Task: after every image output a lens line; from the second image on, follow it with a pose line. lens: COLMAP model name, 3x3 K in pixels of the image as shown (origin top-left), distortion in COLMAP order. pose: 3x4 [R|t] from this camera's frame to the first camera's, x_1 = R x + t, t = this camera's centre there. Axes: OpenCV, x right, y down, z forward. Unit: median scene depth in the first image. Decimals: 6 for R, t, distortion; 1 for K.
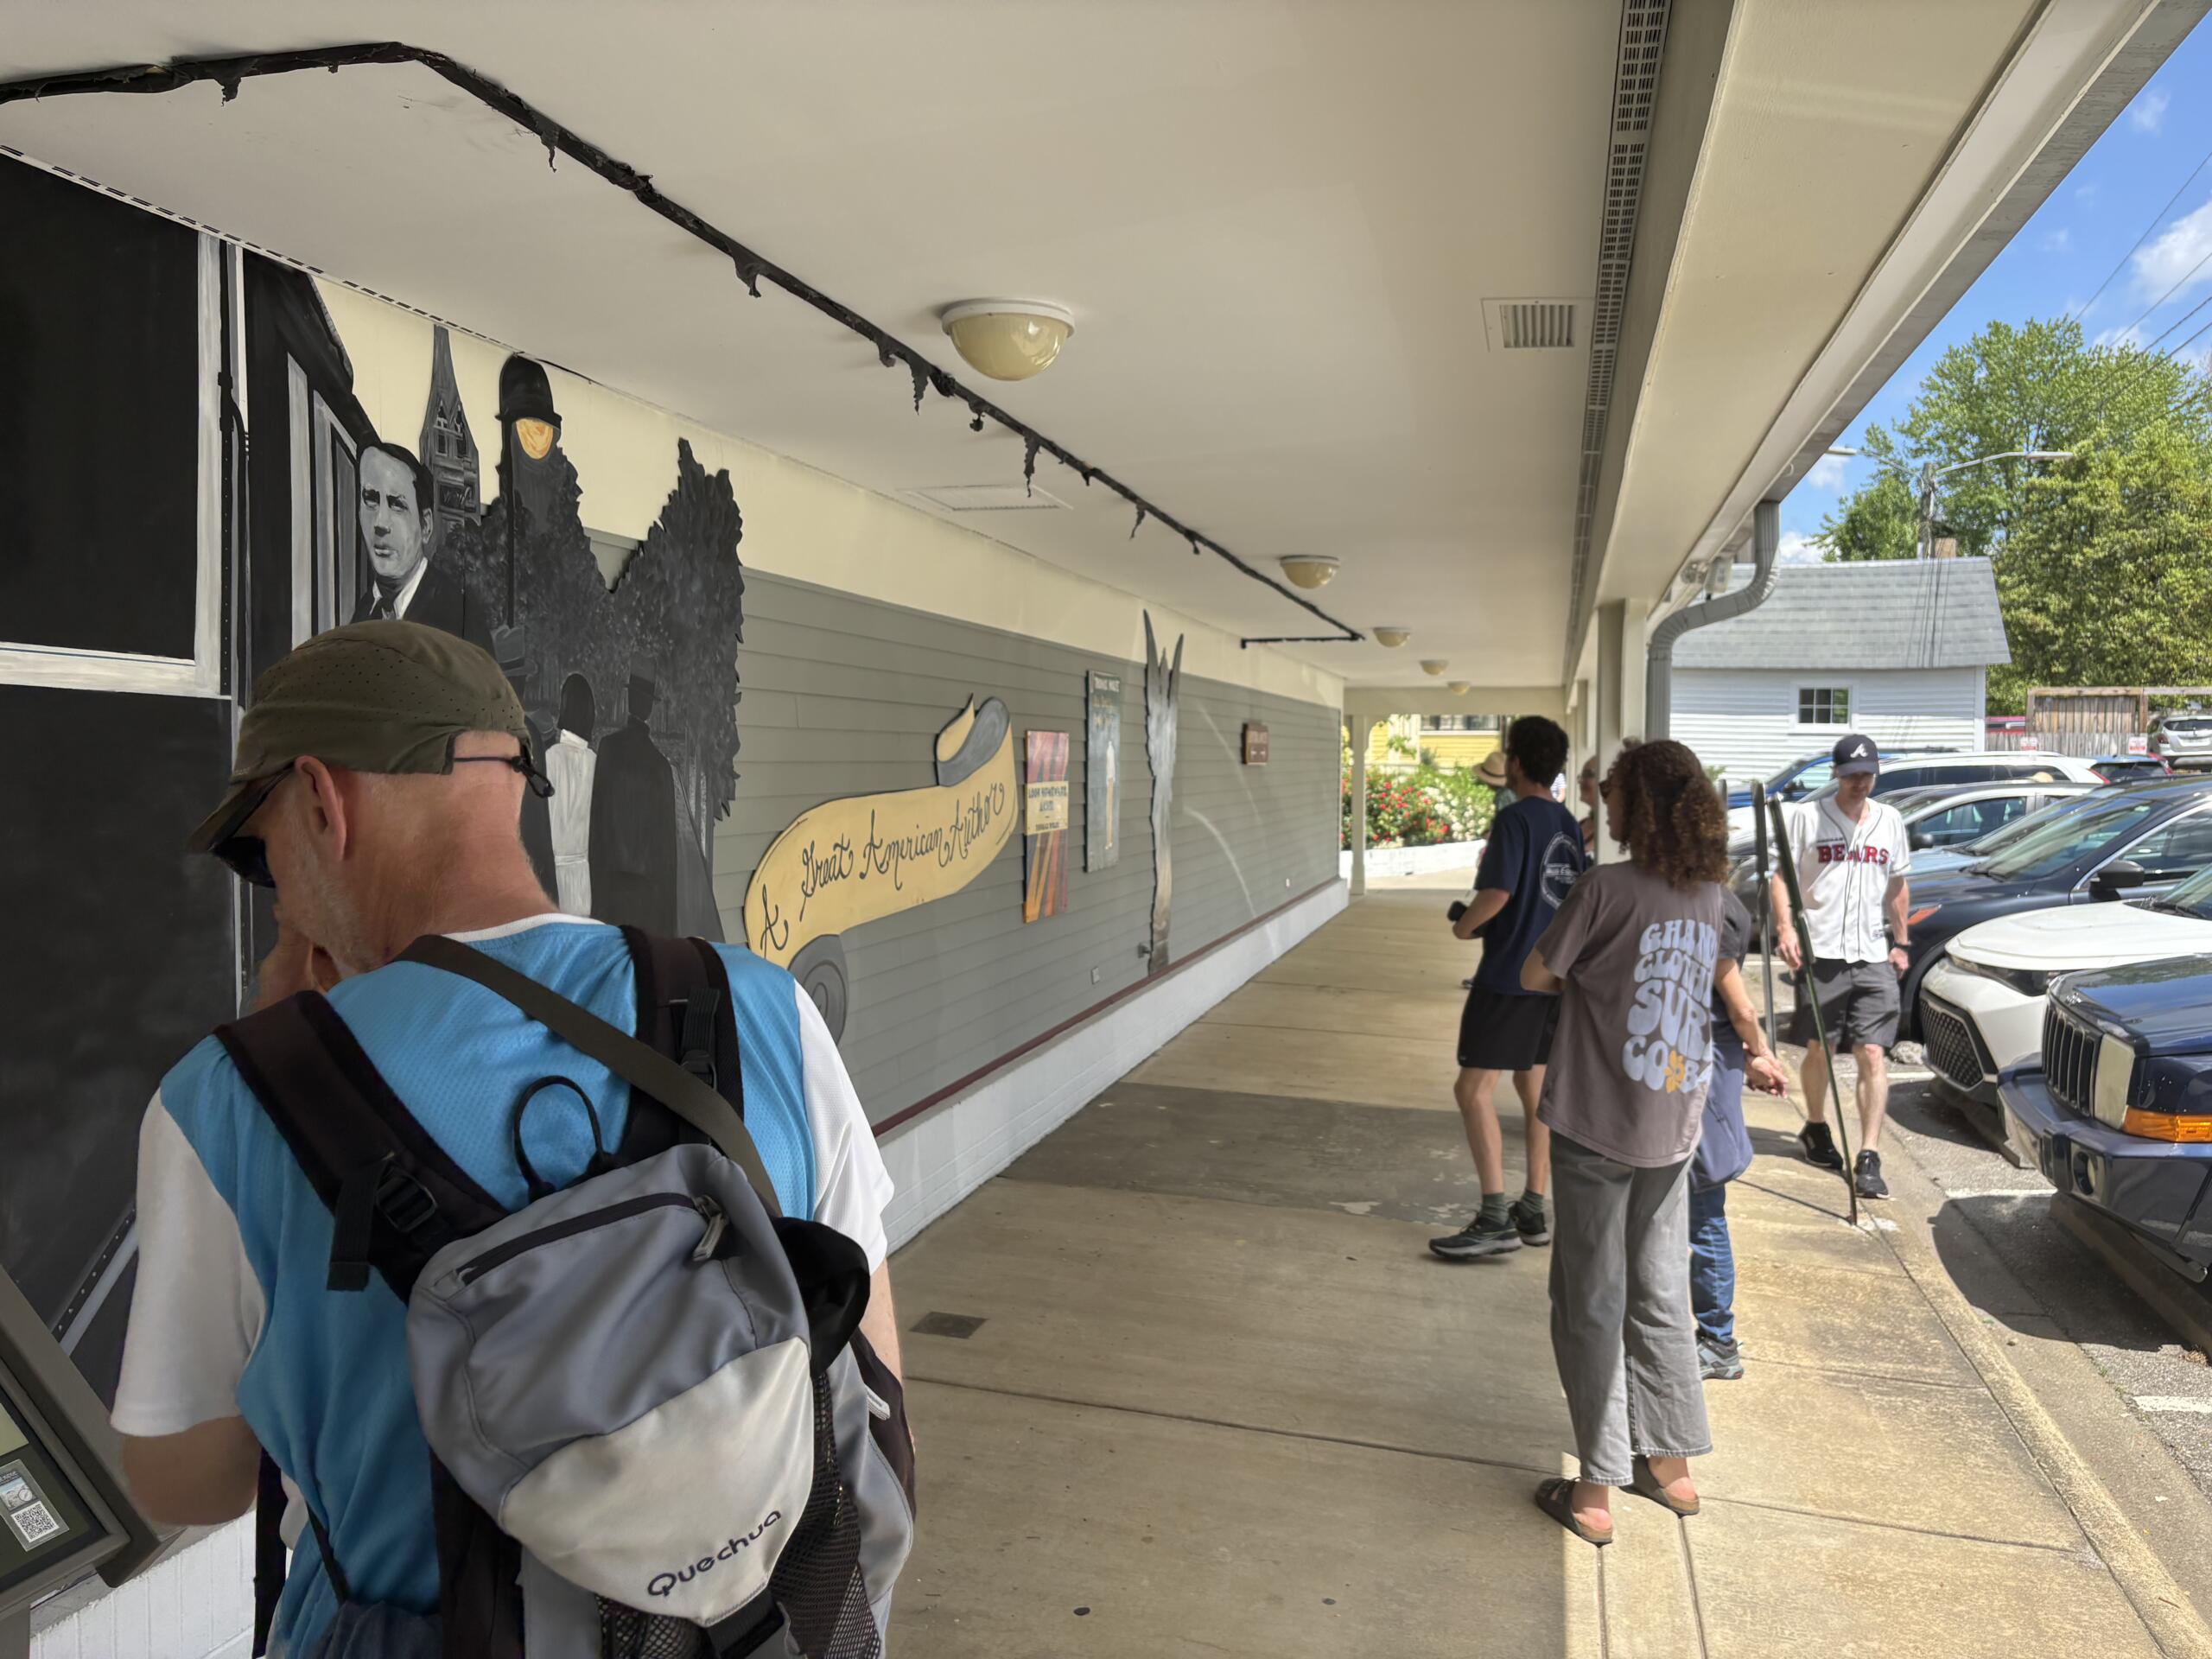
lens RADIAL K [[1658.8, 0, 1106.0], [0, 1658.8, 829.5], [0, 0, 1]] dist [0.002568, 0.004508]
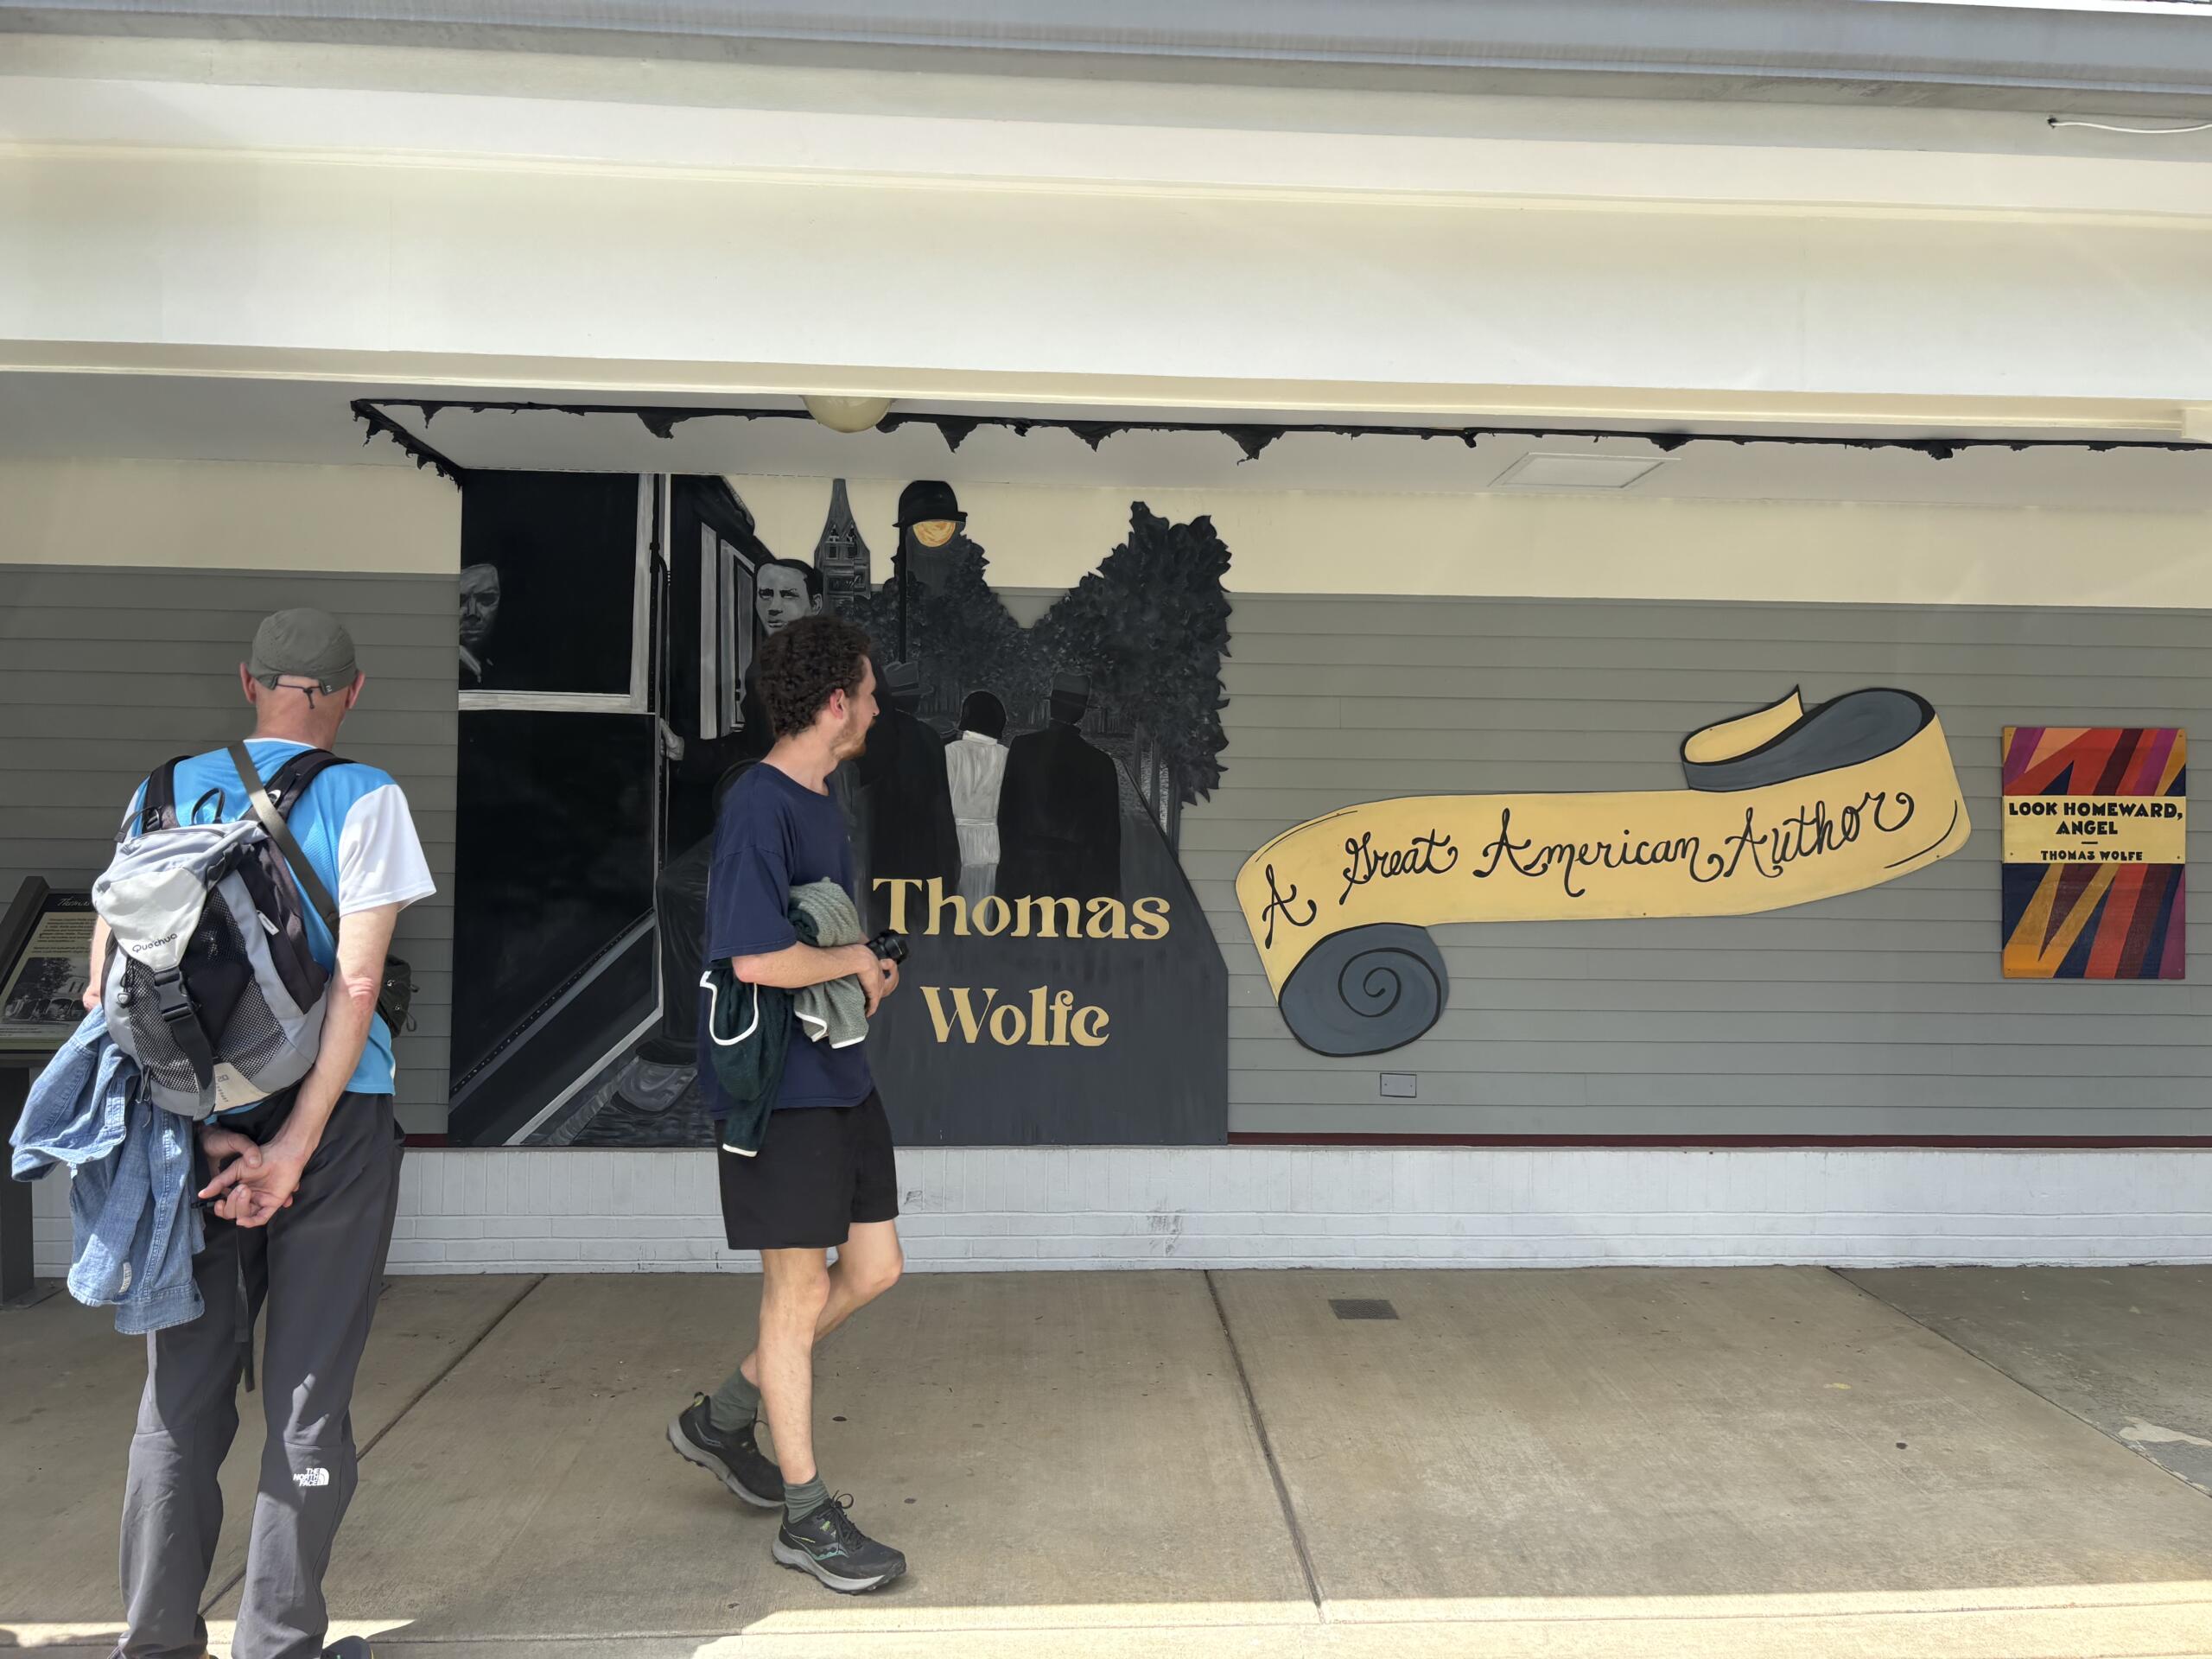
lens RADIAL K [[1609.4, 0, 1106.0], [0, 1609.4, 829.5], [0, 0, 1]] dist [0.112618, -0.123024]
pose [[0.320009, -0.013413, -0.947320, 0.939577], [-0.050186, 0.998256, -0.031087, 0.056916], [0.946084, 0.057491, 0.318778, 0.619683]]
